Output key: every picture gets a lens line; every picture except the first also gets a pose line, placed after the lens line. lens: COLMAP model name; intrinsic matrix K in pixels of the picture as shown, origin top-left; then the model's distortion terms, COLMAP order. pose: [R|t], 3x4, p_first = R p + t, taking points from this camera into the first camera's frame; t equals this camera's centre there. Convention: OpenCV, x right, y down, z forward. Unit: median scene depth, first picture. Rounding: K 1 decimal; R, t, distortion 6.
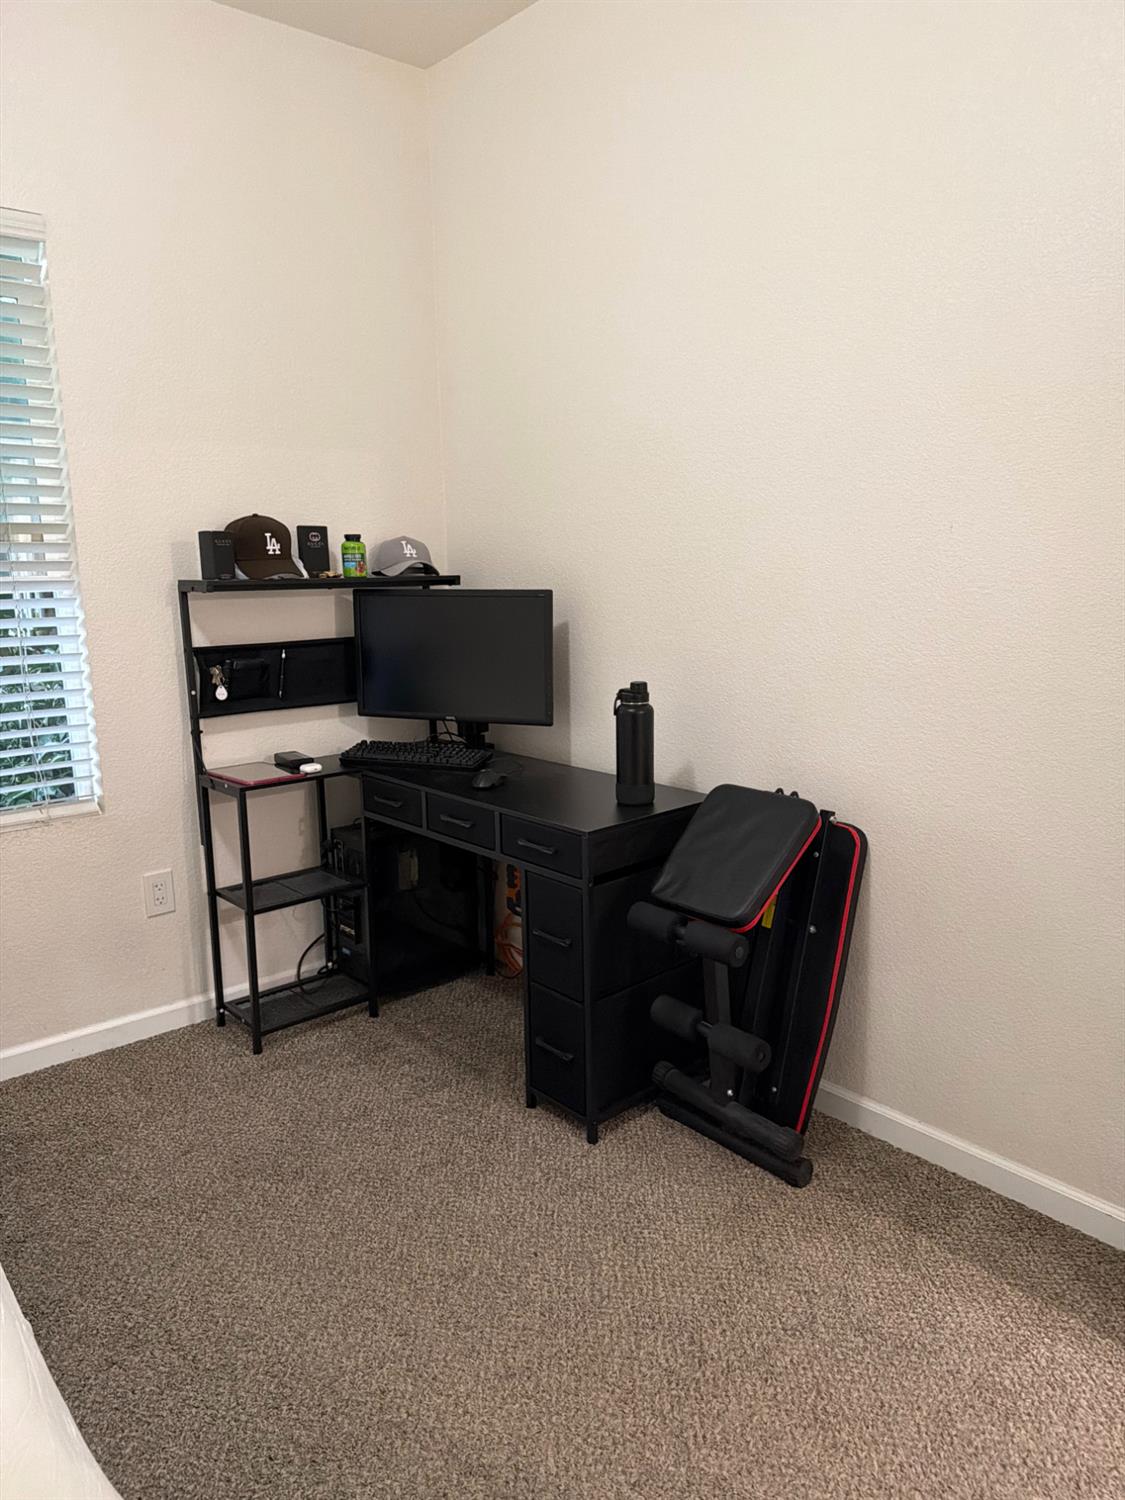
lens RADIAL K [[1040.4, 0, 562.5], [0, 1040.4, 753.1], [0, 0, 1]] dist [0.001344, 0.000283]
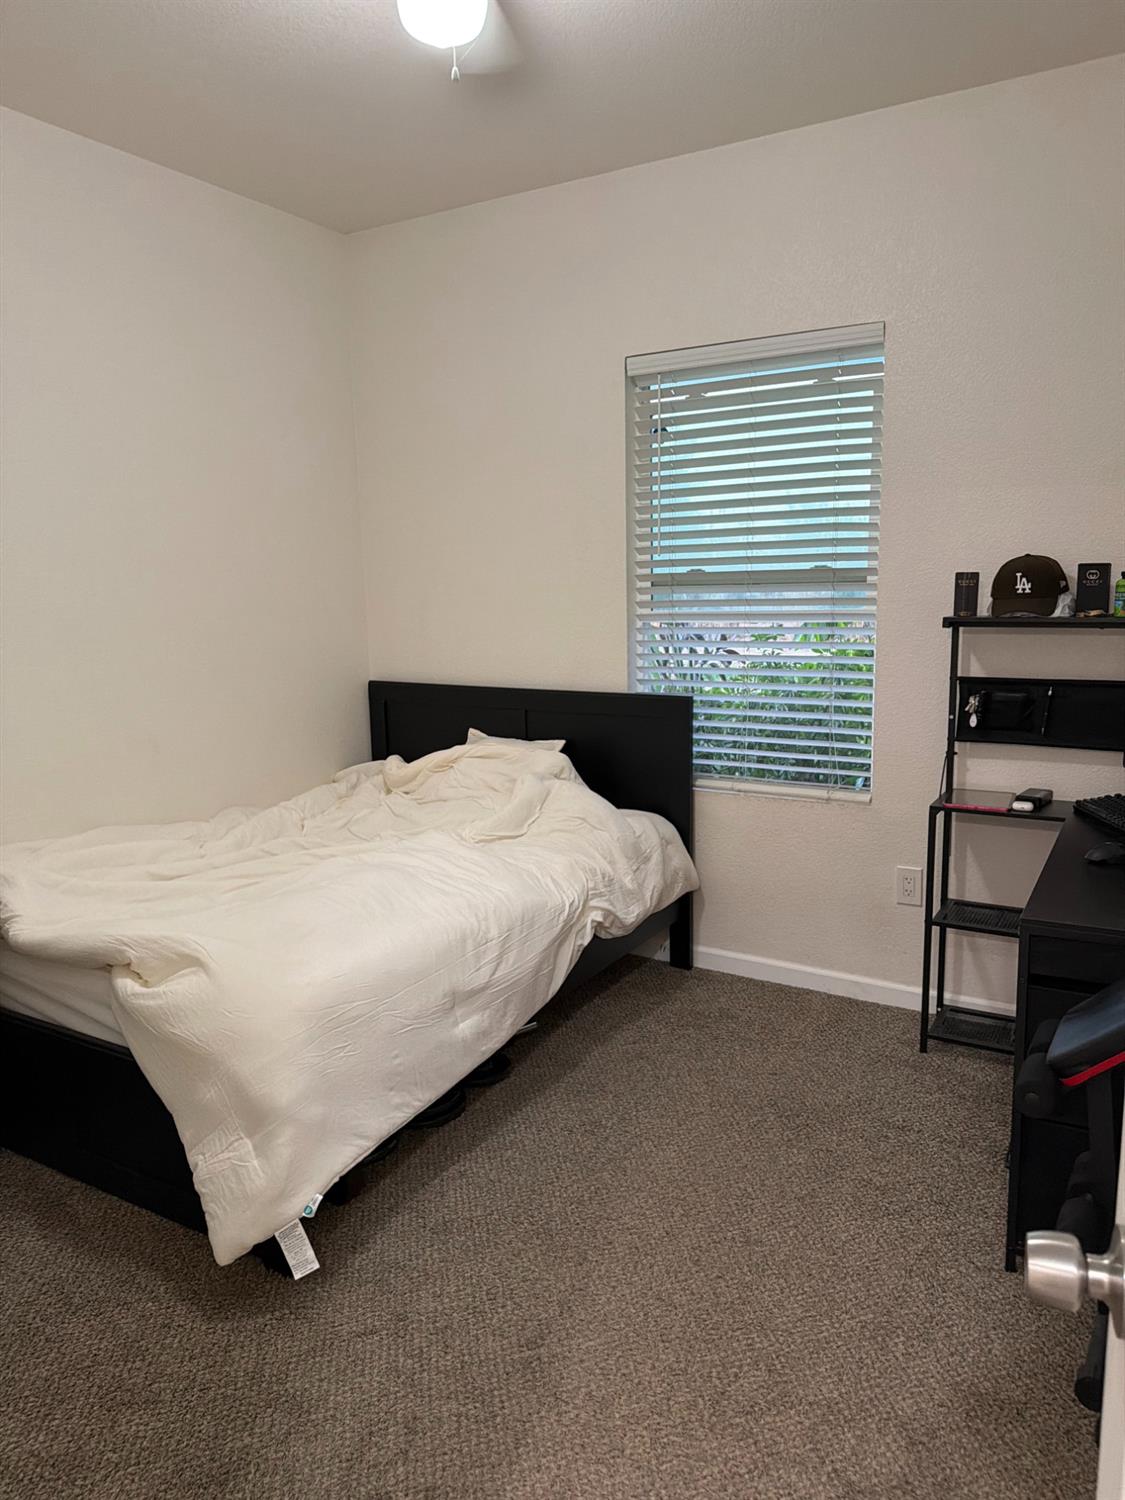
lens RADIAL K [[1040.4, 0, 563.1], [0, 1040.4, 745.9], [0, 0, 1]] dist [0.001344, 0.000283]
pose [[0.303632, 0.149288, -0.941021, 0.561366], [-0.168543, 0.980489, 0.101167, -0.069617], [0.937764, 0.127885, 0.322870, 0.257986]]
